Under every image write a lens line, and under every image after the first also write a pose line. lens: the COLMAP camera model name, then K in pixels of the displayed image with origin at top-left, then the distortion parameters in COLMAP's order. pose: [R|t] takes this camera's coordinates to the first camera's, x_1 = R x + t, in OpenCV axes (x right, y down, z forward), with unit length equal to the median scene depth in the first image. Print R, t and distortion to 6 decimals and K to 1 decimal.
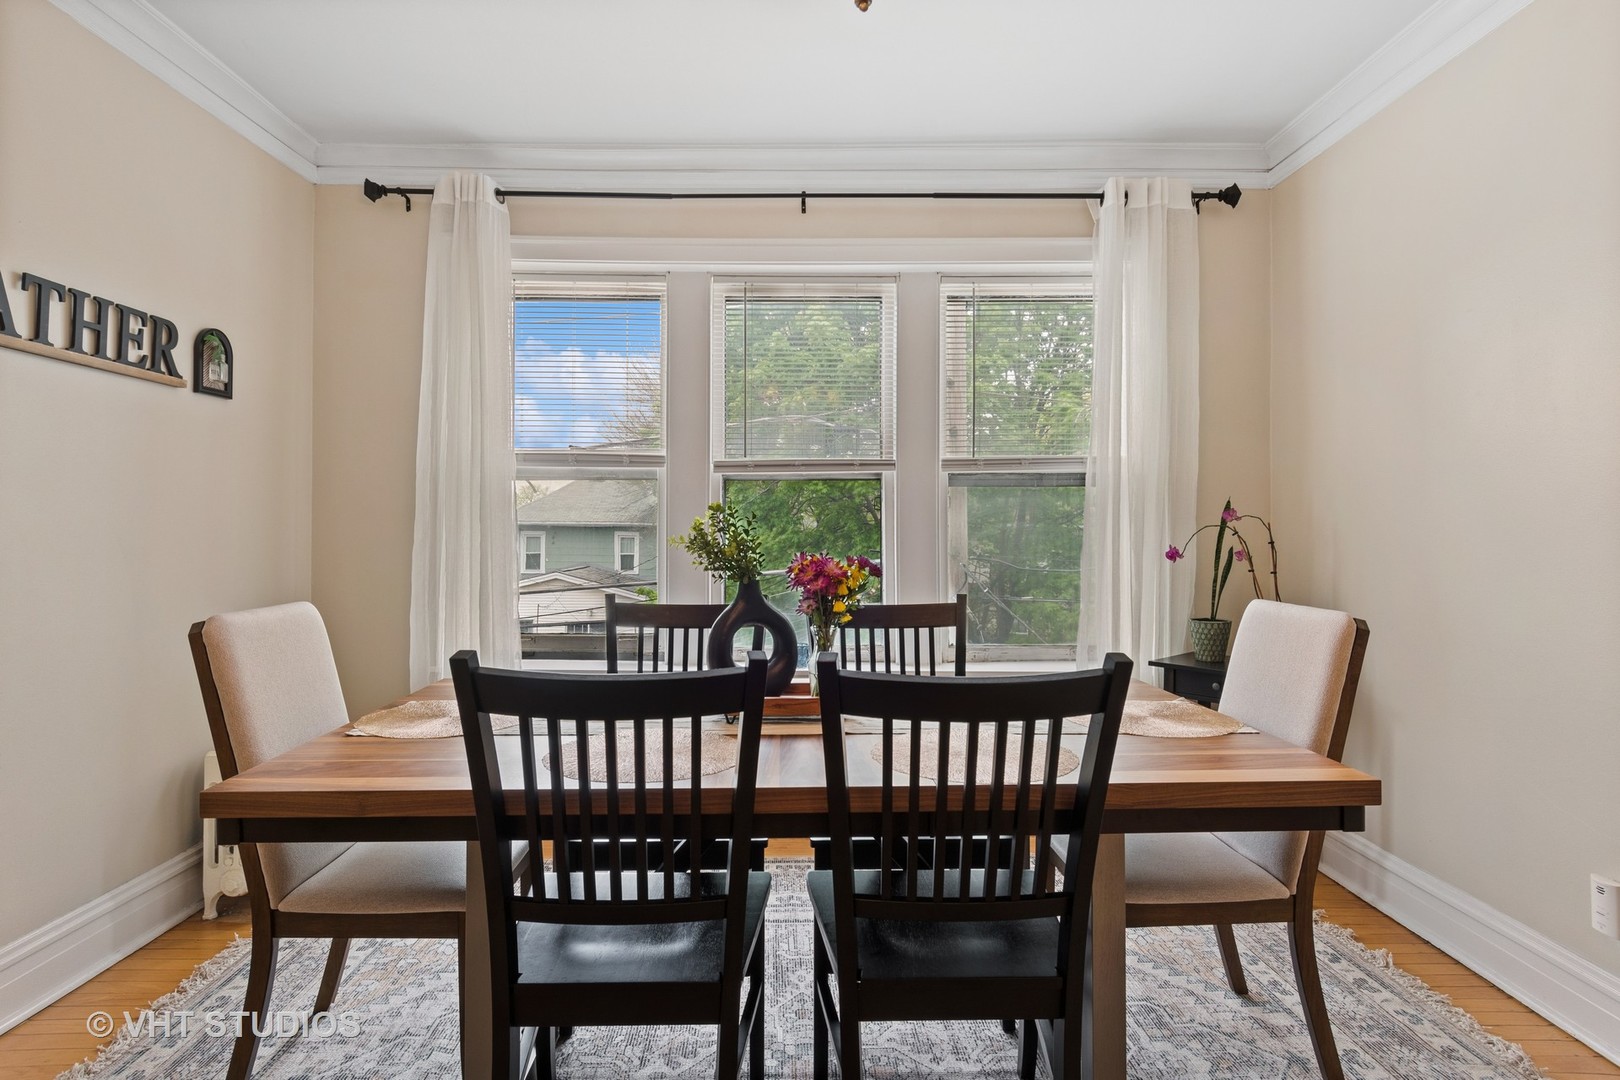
lens RADIAL K [[844.8, 0, 810.0], [0, 844.8, 540.0], [0, 0, 1]] dist [-0.000422, 0.000161]
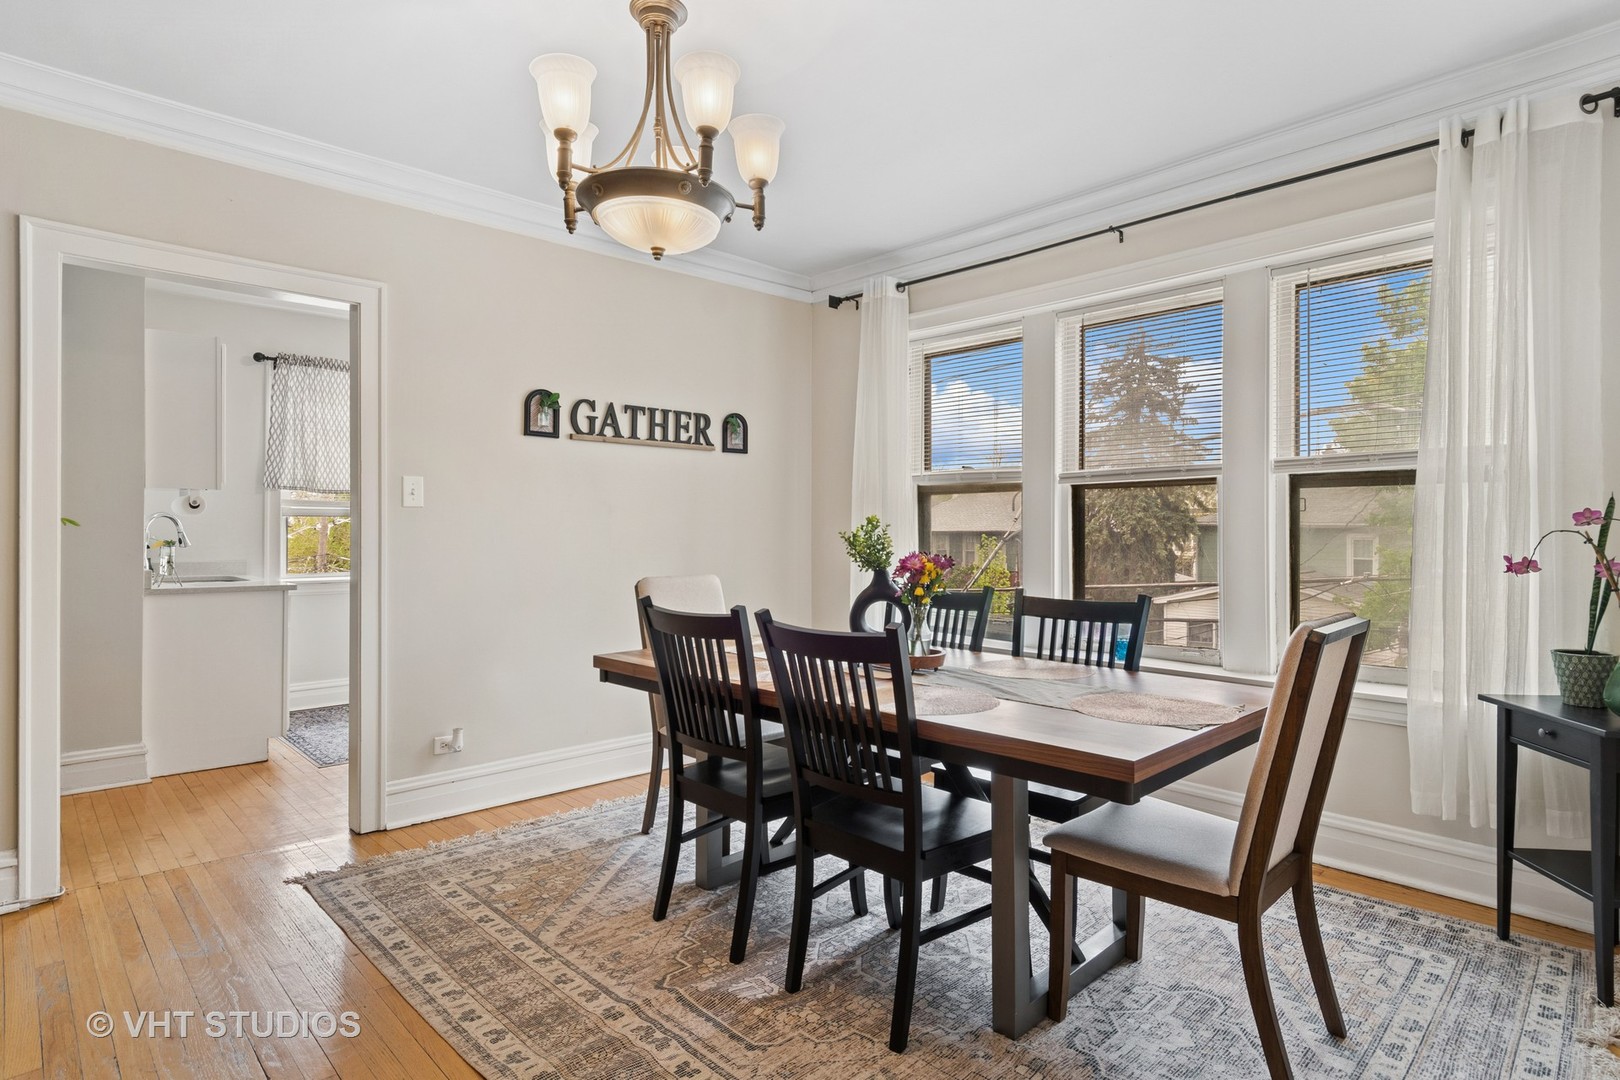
lens RADIAL K [[854.6, 0, 816.2], [0, 854.6, 529.4], [0, 0, 1]] dist [-0.014266, -0.000254]
pose [[0.688529, -0.003593, -0.725200, 0.675162], [-0.010671, 0.999829, -0.015086, 0.002192], [0.725131, 0.018126, 0.688373, -0.039643]]
